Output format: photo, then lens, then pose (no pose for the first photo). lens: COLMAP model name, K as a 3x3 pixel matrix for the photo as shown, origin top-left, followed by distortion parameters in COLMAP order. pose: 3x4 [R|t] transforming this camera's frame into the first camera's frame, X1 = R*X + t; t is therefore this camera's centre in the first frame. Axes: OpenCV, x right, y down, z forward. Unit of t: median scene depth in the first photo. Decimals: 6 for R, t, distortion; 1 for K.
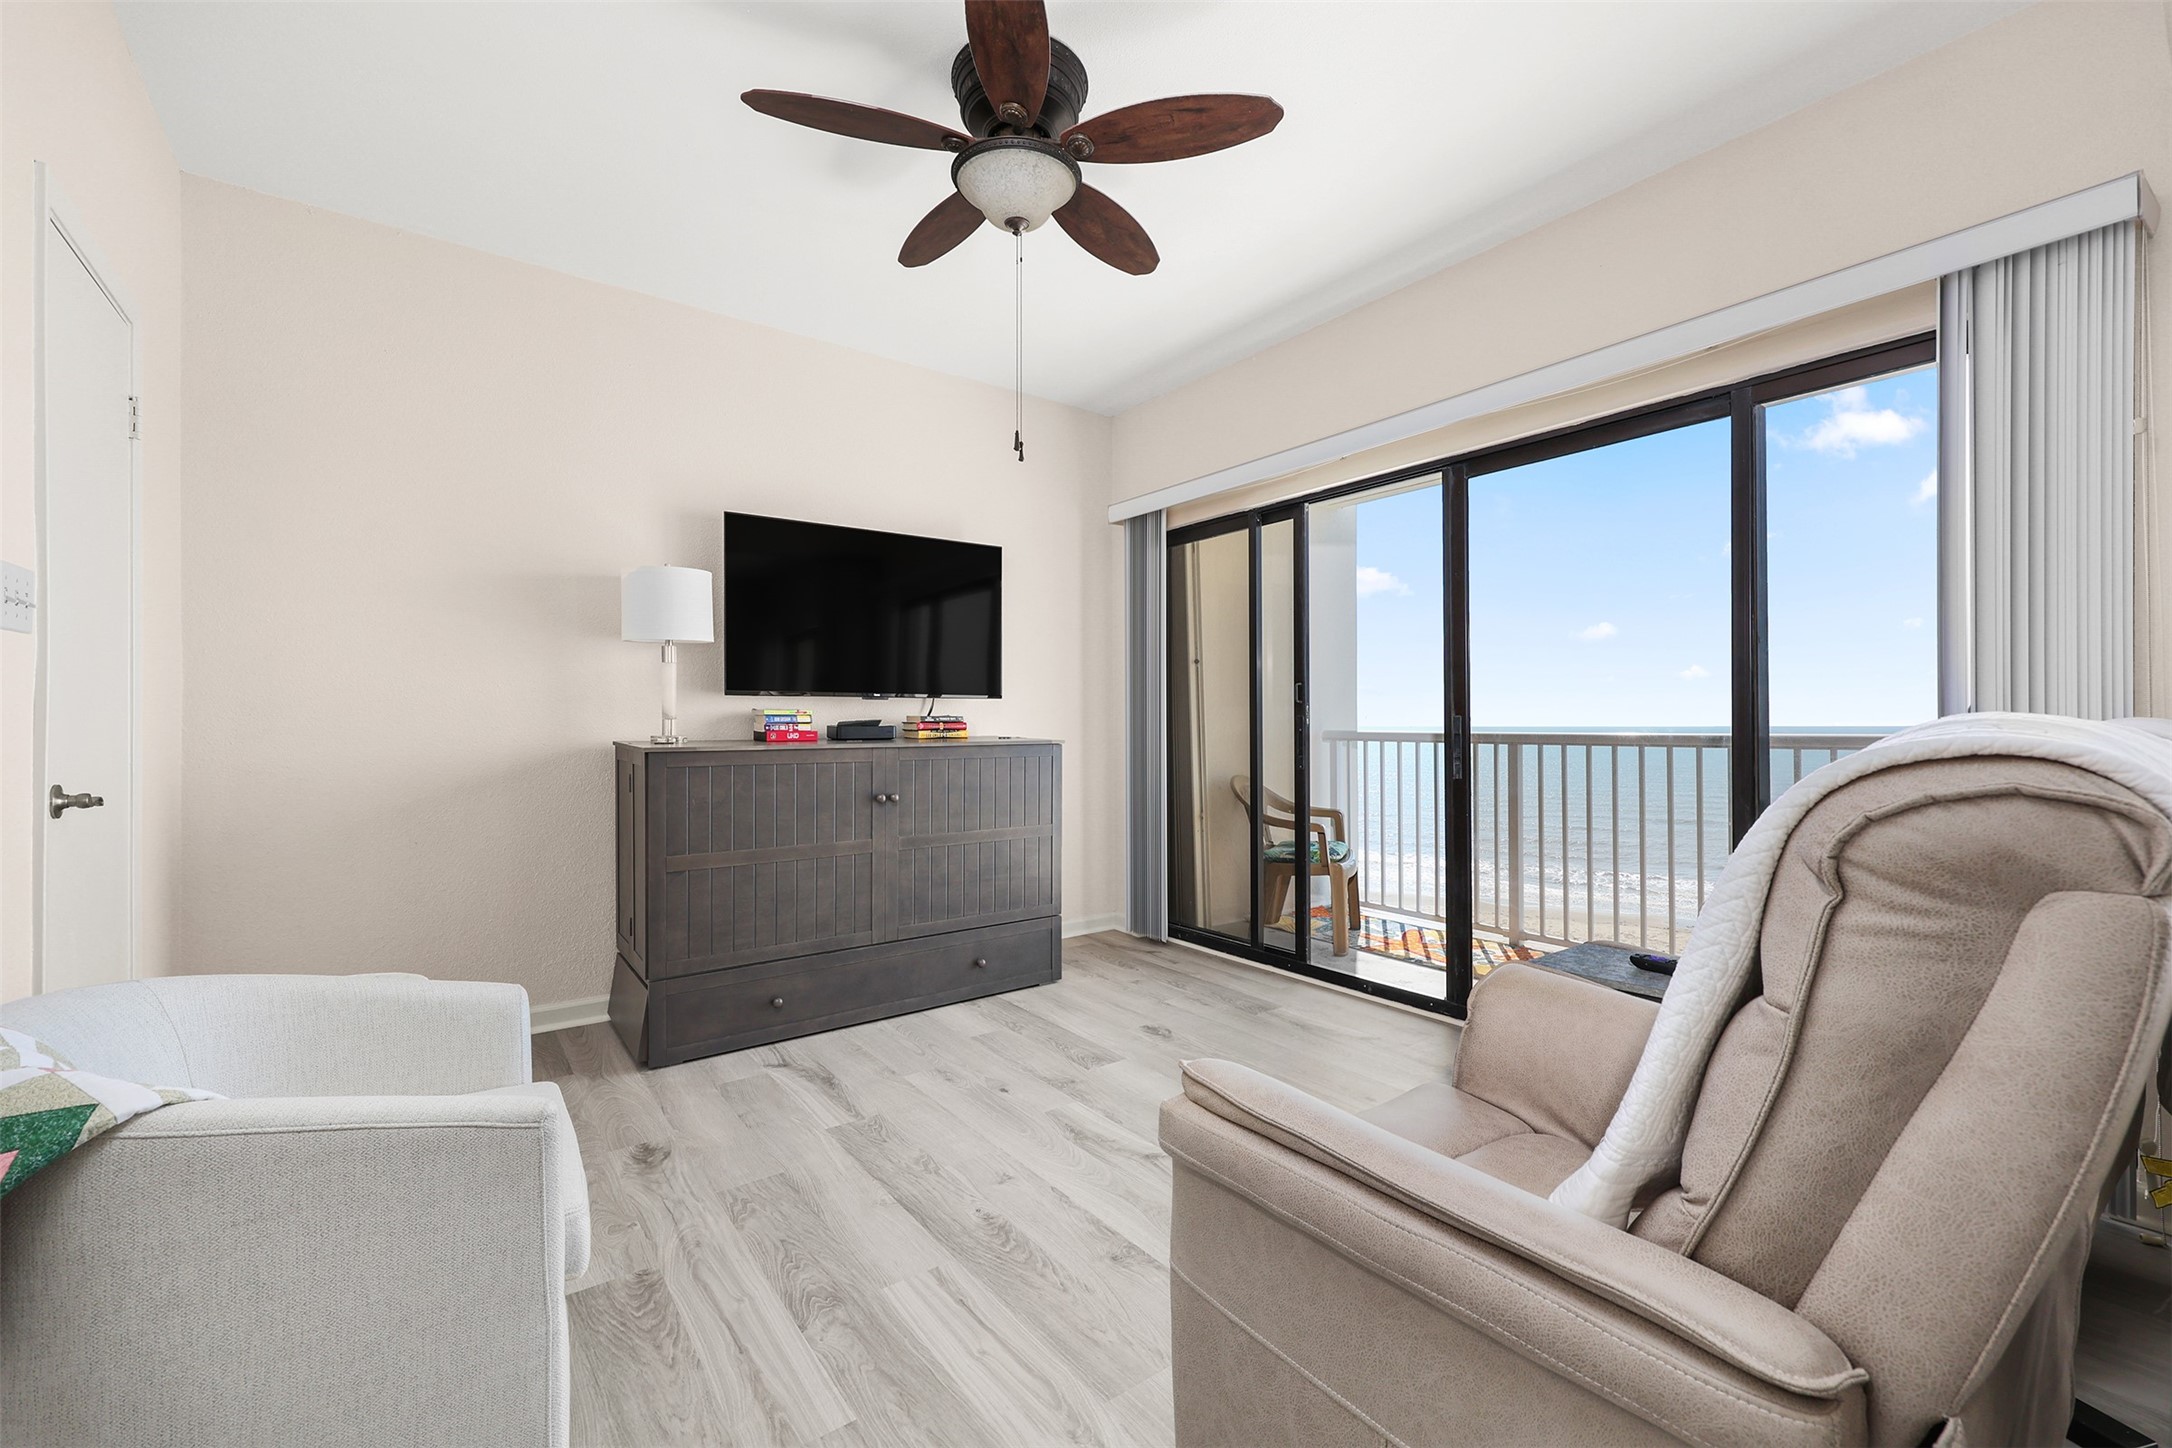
lens RADIAL K [[883.8, 0, 1036.6], [0, 883.8, 725.7], [0, 0, 1]] dist [-0.000546, -0.000015]
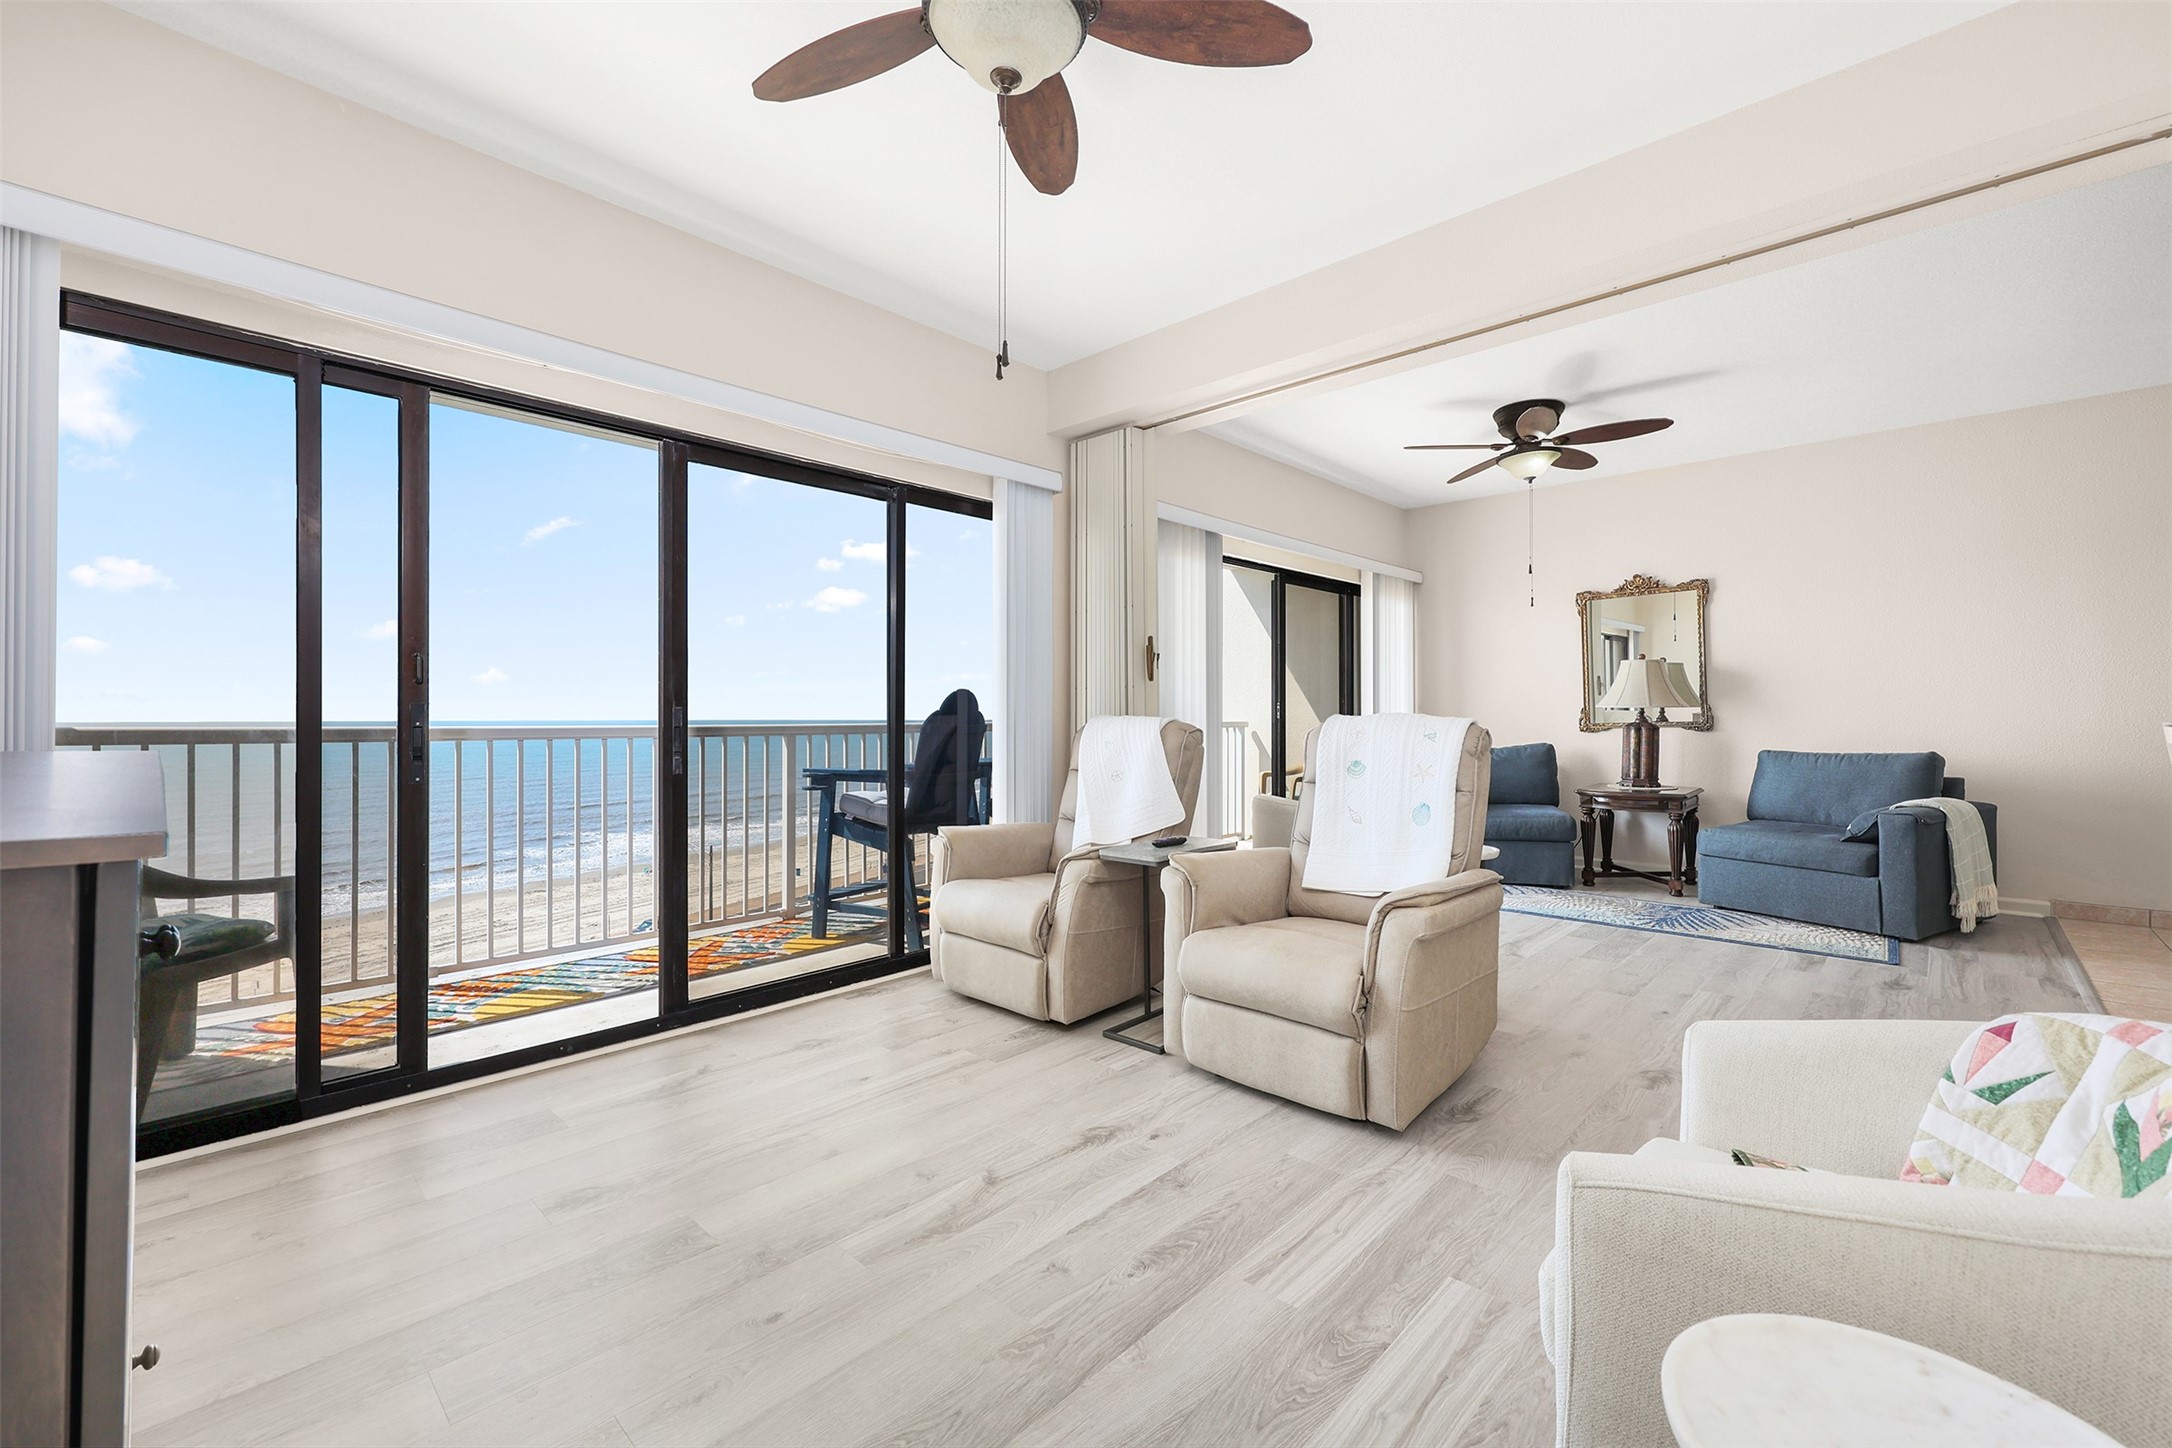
lens RADIAL K [[889.1, 0, 1153.3], [0, 889.1, 717.7], [0, 0, 1]] dist [0.010428, -0.000193]
pose [[-0.238518, 0.003591, 0.971131, -0.937948], [0.000623, 0.999994, -0.003545, 0.005820], [-0.971138, -0.000240, -0.238519, 1.206828]]
